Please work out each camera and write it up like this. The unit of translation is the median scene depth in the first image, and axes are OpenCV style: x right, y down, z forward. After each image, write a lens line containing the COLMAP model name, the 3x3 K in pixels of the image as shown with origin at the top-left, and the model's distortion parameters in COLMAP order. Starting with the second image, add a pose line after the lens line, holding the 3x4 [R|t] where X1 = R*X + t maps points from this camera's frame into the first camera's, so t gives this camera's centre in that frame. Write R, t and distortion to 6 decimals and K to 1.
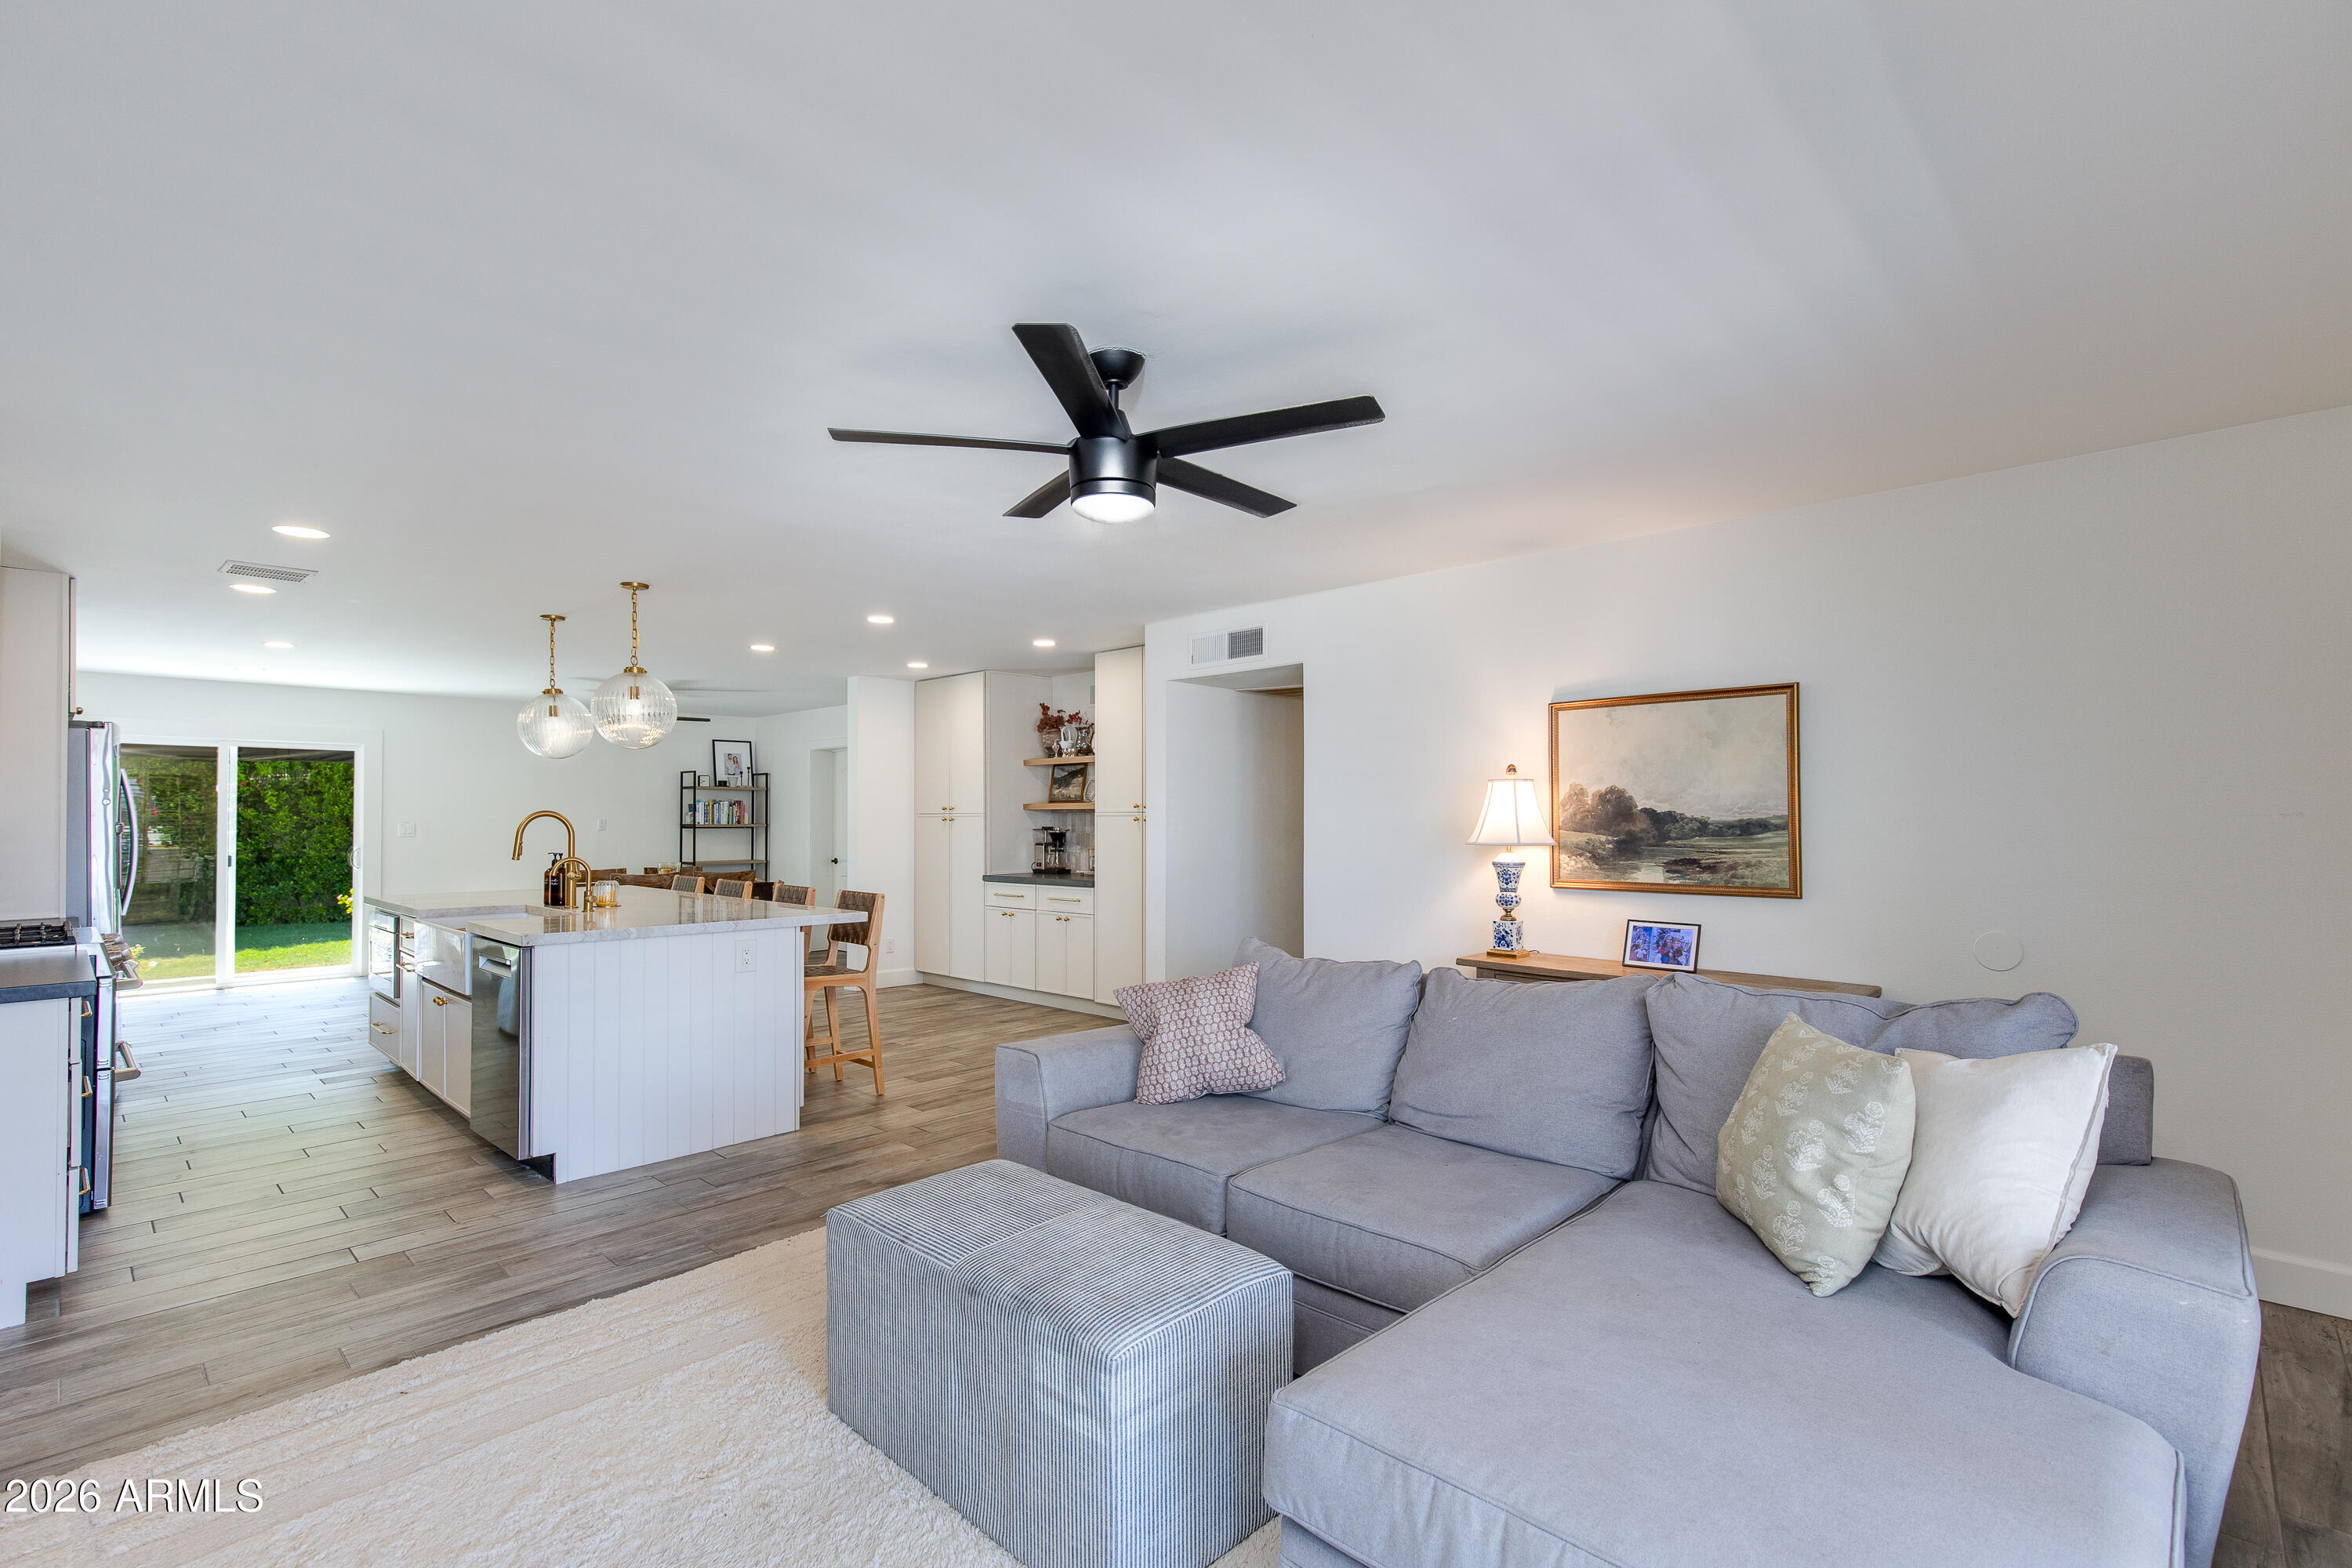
lens RADIAL K [[1074.0, 0, 1182.0], [0, 1074.0, 799.2], [0, 0, 1]] dist [0.003675, 0.000046]
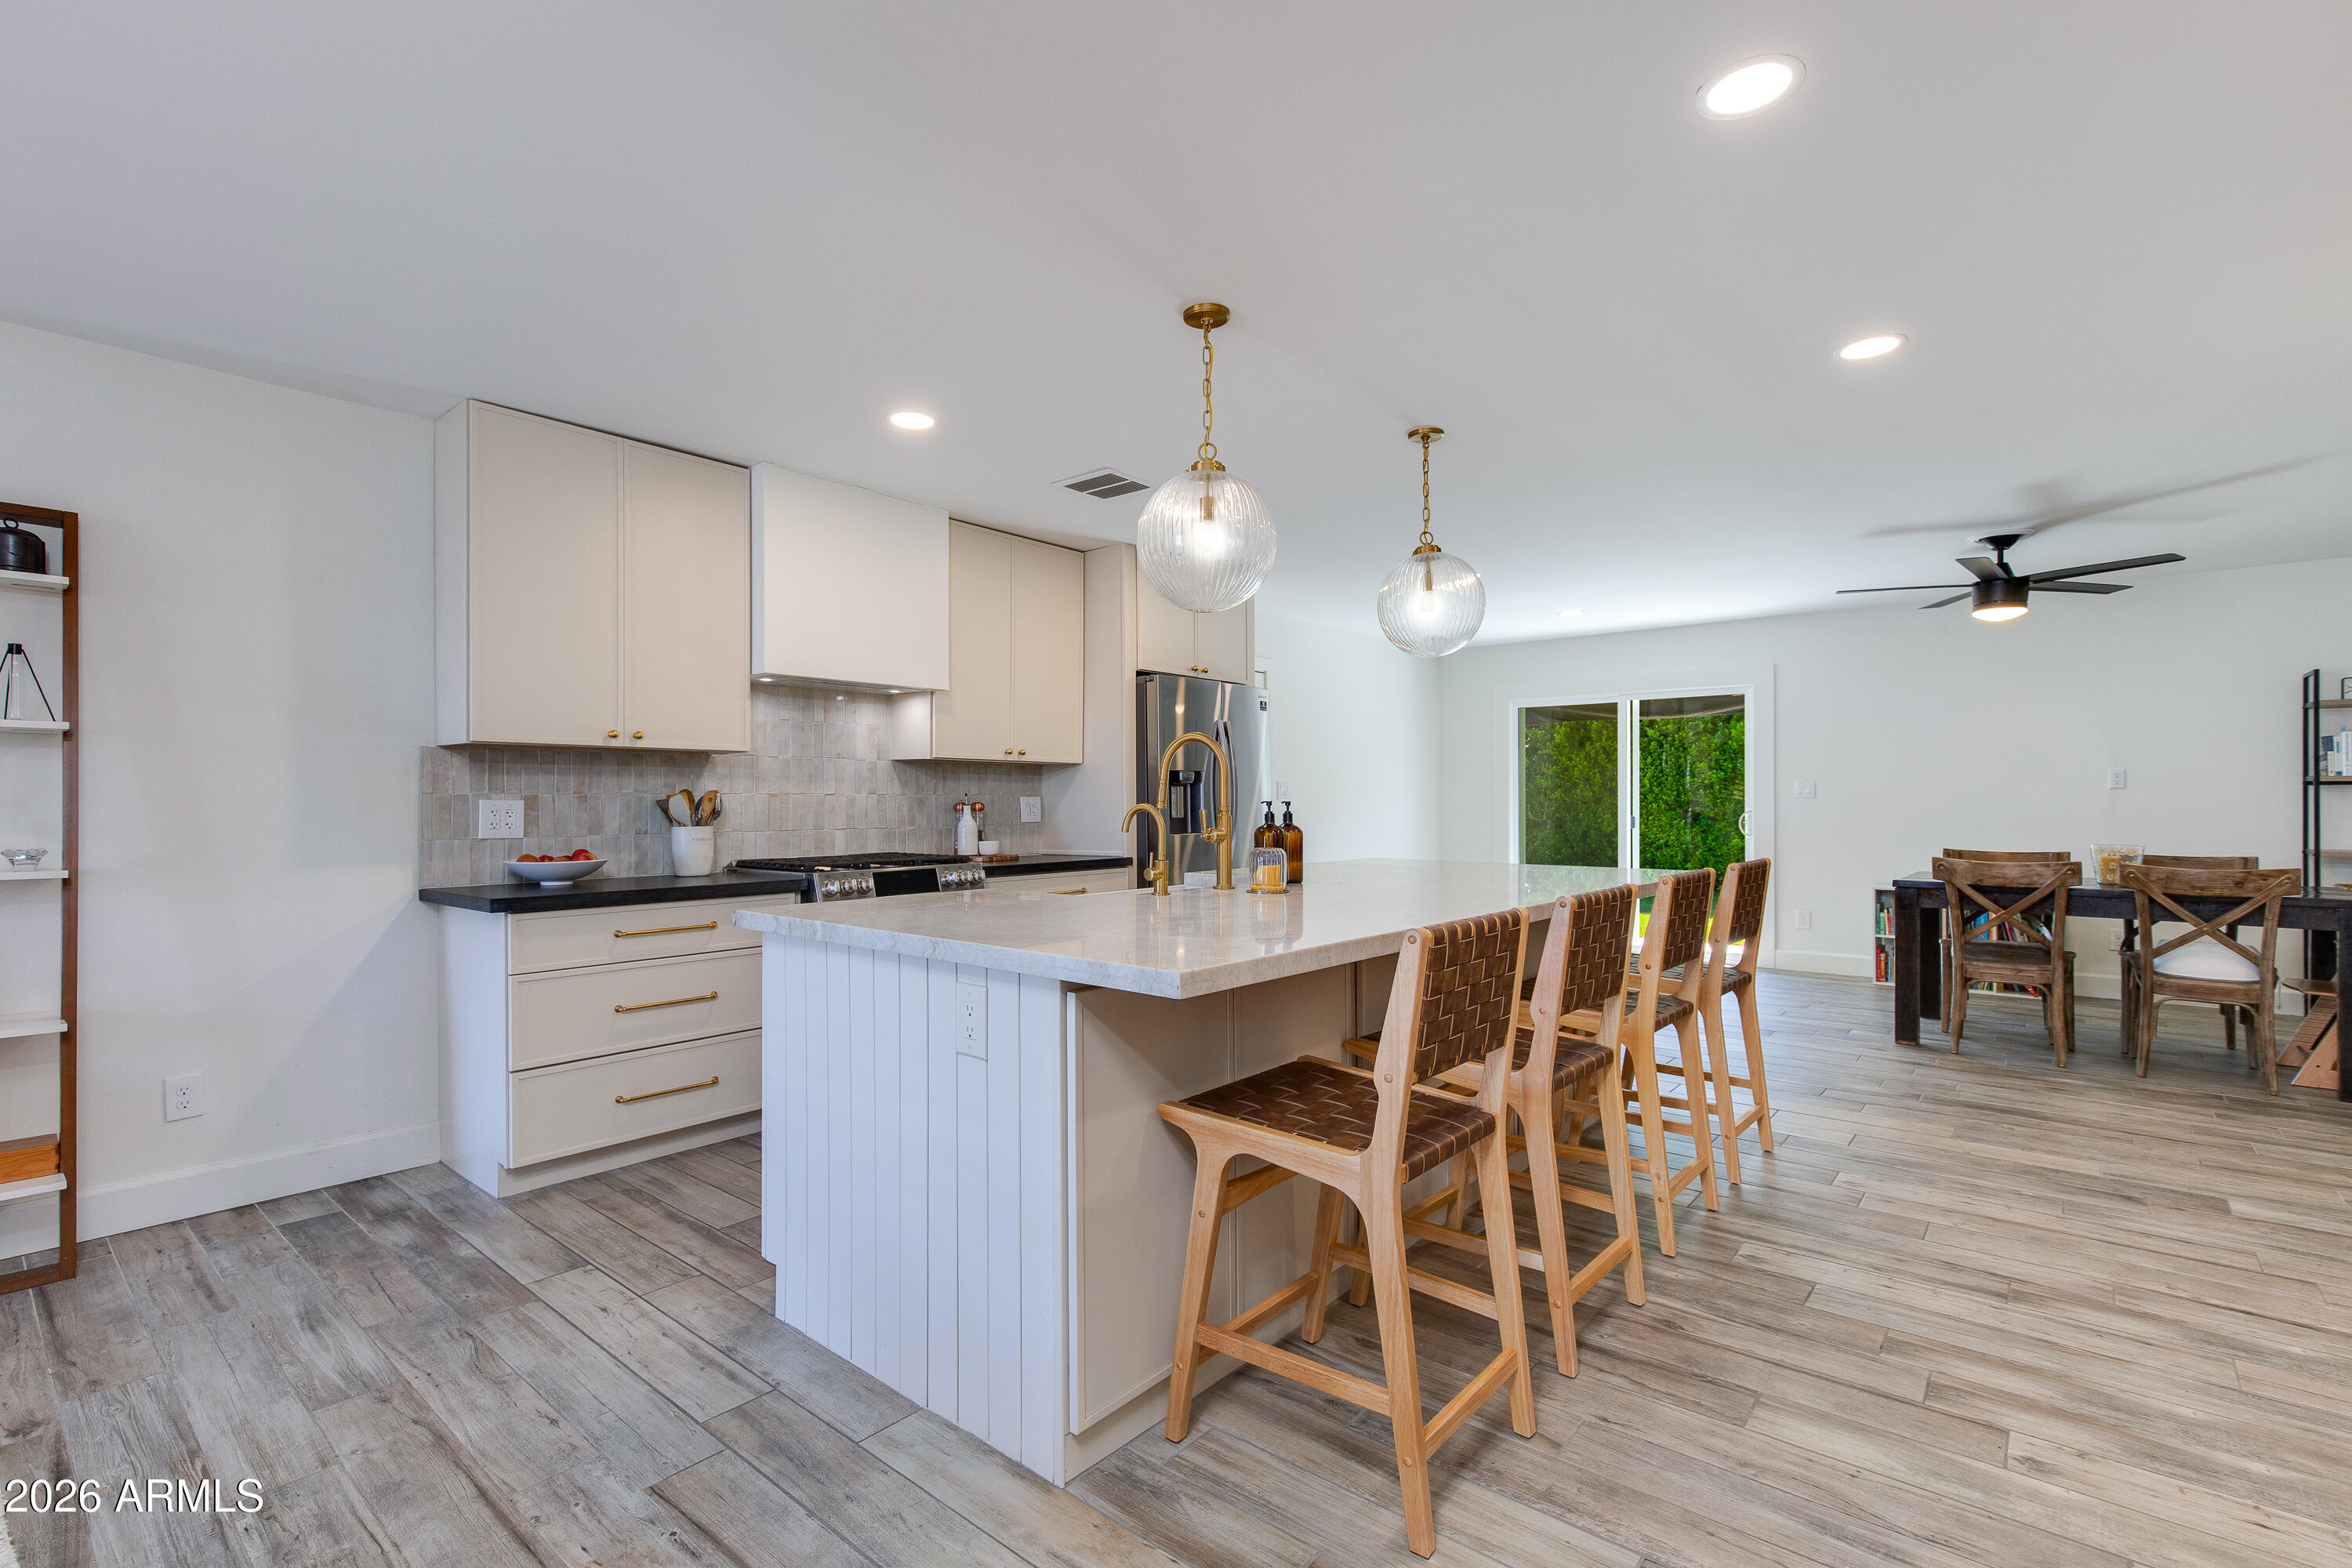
lens RADIAL K [[1063.0, 0, 1179.3], [0, 1063.0, 793.8], [0, 0, 1]] dist [0.002845, 0.000170]
pose [[0.054405, -0.007912, -0.998488, 0.022166], [0.021924, 0.999737, -0.006727, 0.031561], [0.998278, -0.021525, 0.054564, 0.582611]]
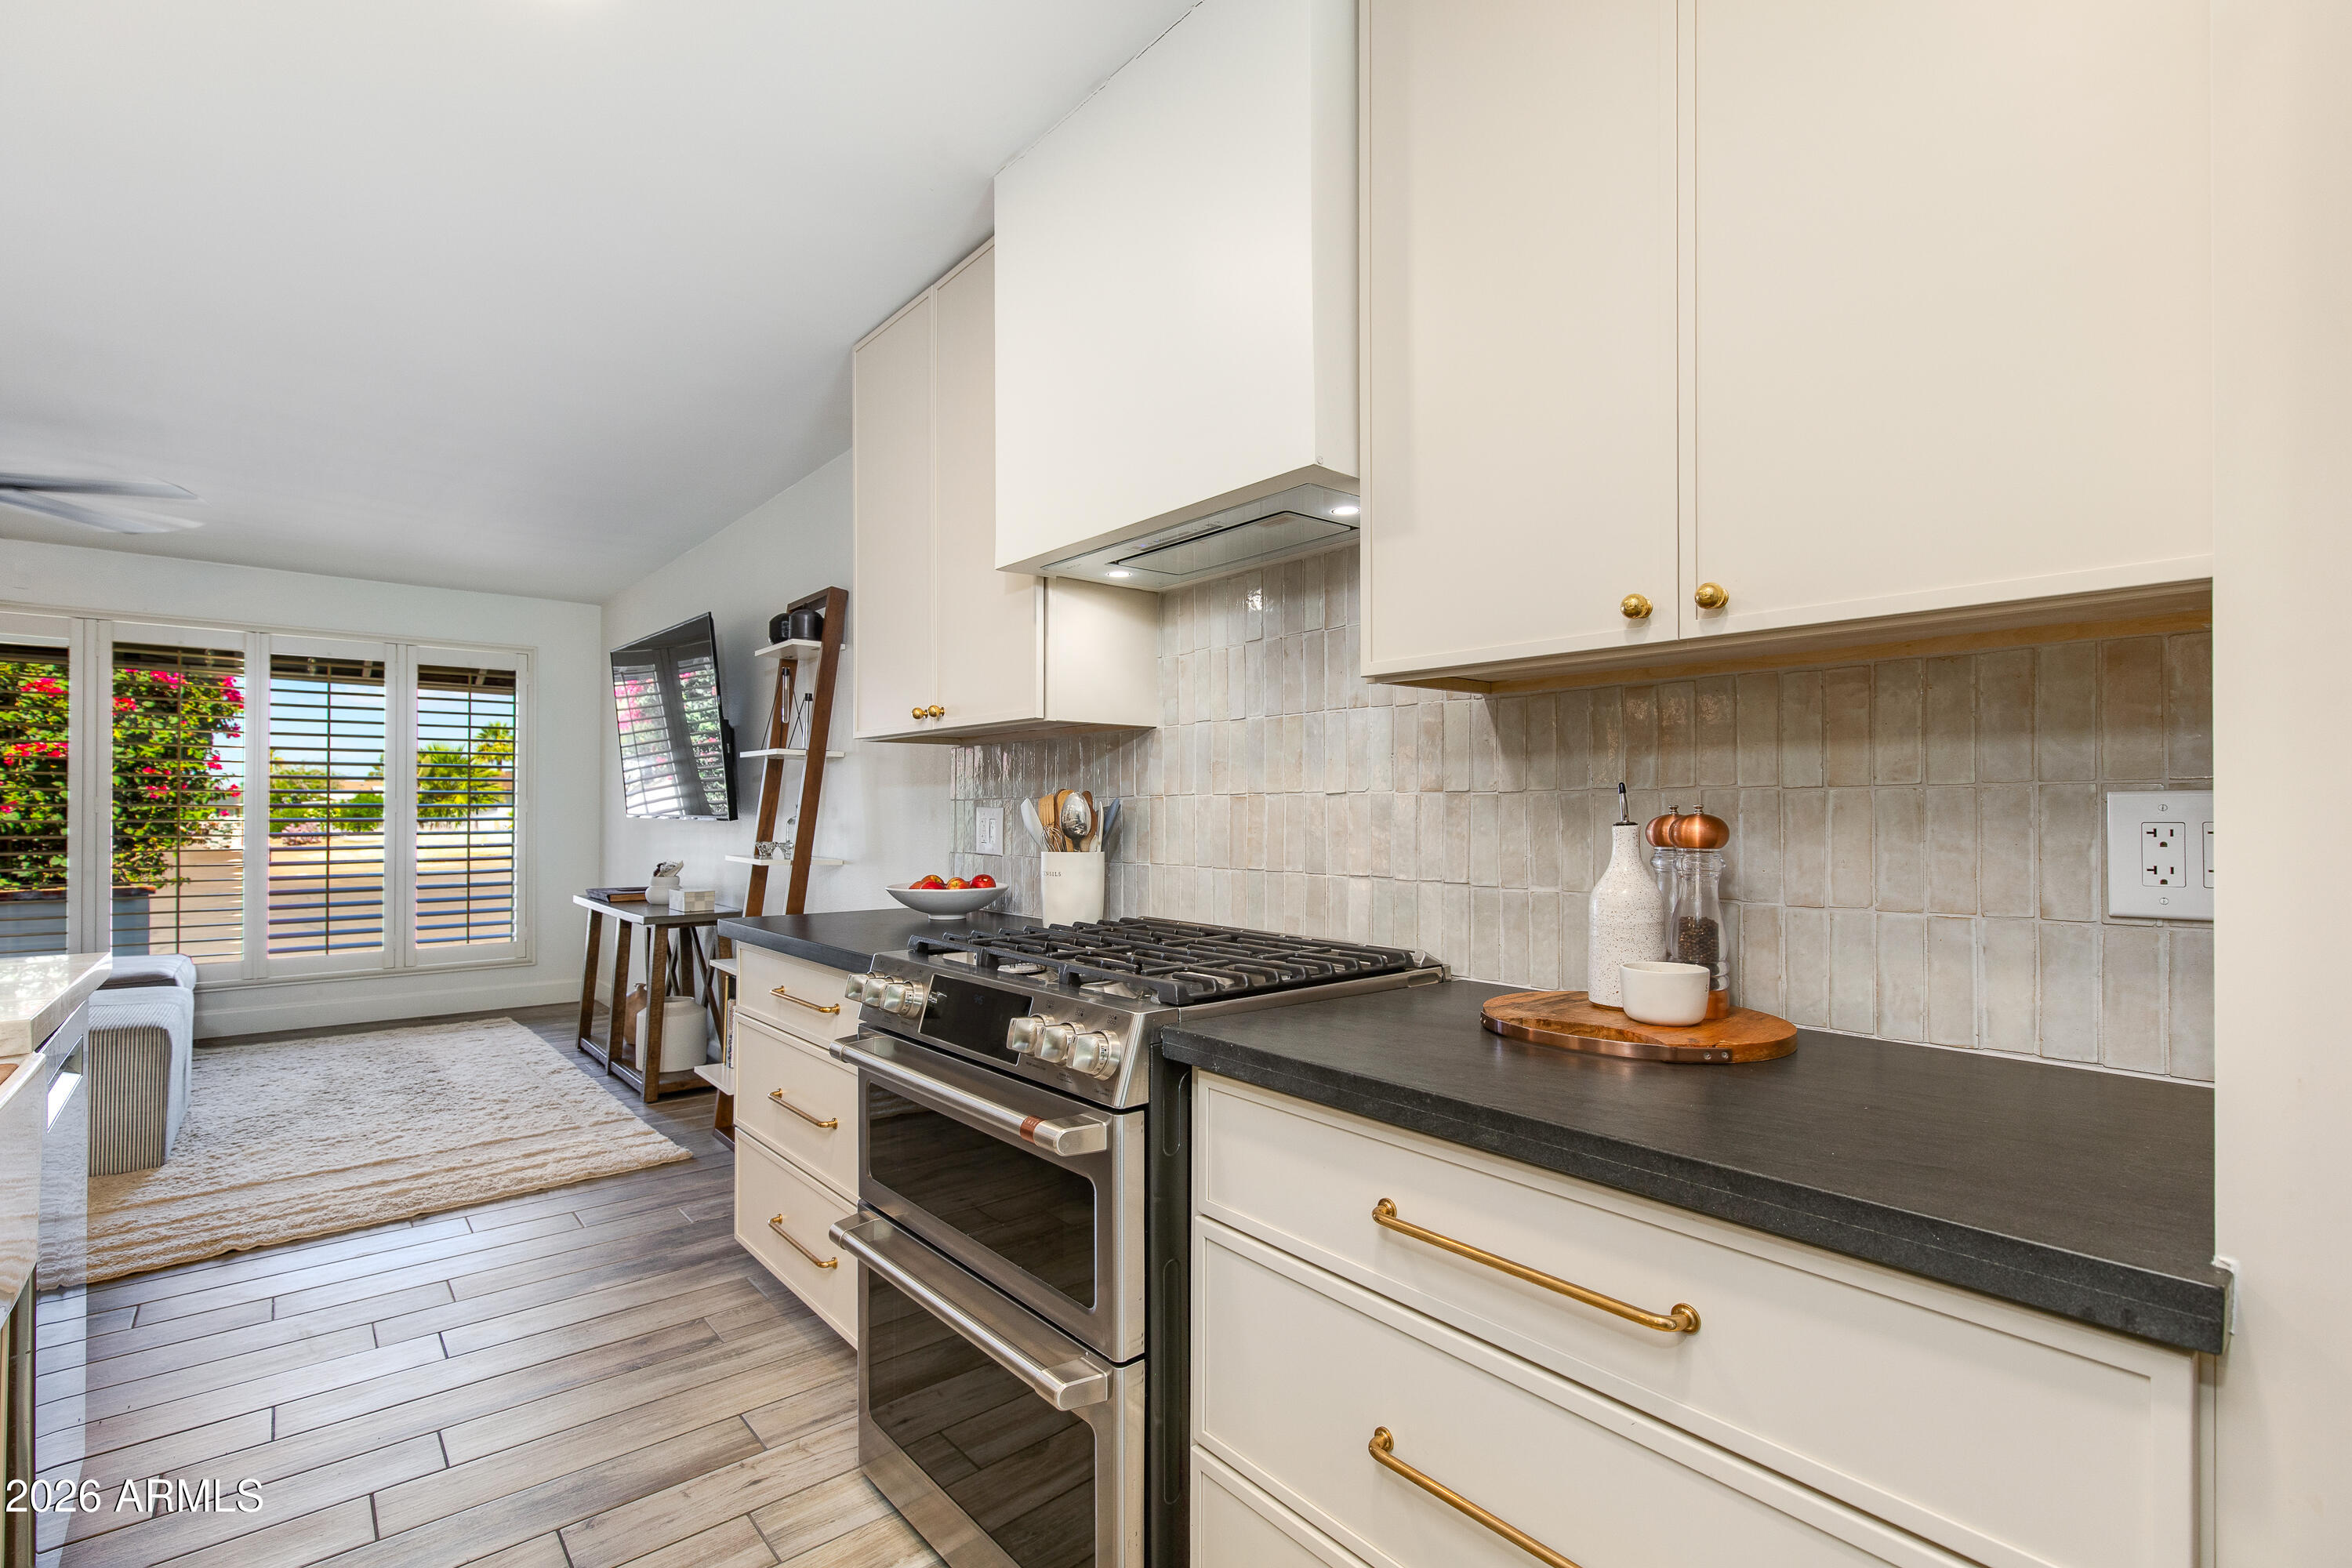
lens RADIAL K [[1058.5, 0, 1198.4], [0, 1058.5, 796.8], [0, 0, 1]] dist [0.020520, 0.000057]
pose [[-0.995525, 0.003430, 0.094434, -0.538093], [0.000855, 0.999627, -0.027294, 0.031308], [-0.094493, -0.027091, -0.995157, 0.670395]]
